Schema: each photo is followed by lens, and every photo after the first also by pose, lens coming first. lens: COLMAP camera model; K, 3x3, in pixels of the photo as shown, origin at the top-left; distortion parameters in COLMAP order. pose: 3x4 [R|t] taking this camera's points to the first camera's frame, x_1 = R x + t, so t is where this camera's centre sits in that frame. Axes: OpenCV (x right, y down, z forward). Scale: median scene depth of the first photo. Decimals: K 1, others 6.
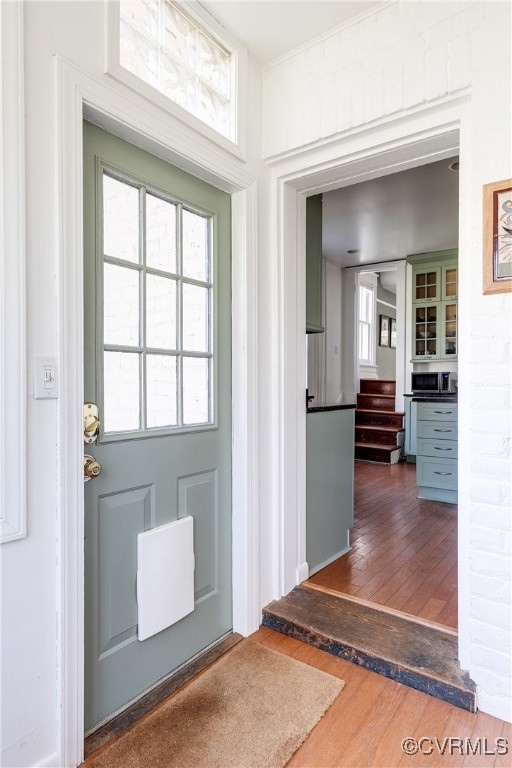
lens RADIAL K [[415.6, 0, 256.0], [0, 415.6, 384.0], [0, 0, 1]] dist [0.003971, 0.001090]
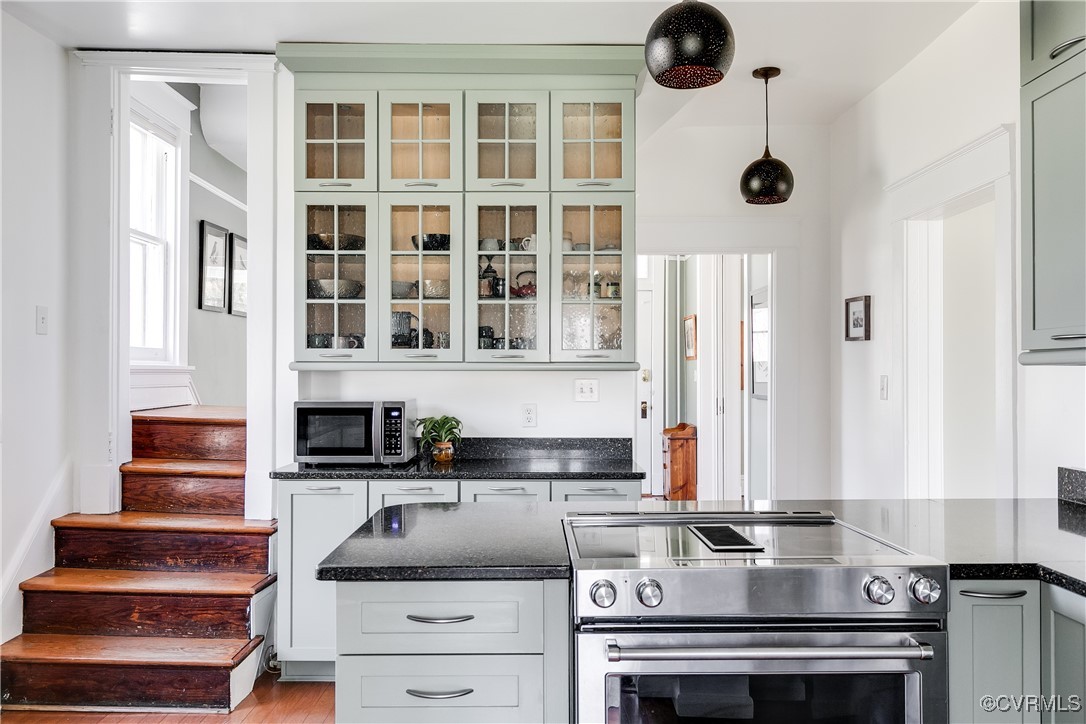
lens RADIAL K [[871.1, 0, 543.0], [0, 871.1, 362.0], [0, 0, 1]] dist [-0.009178, -0.003006]
pose [[0.793637, 0.000611, 0.608391, 0.112146], [0.010097, 0.999849, -0.014175, -0.045985], [-0.608308, 0.017393, 0.793511, 0.334619]]
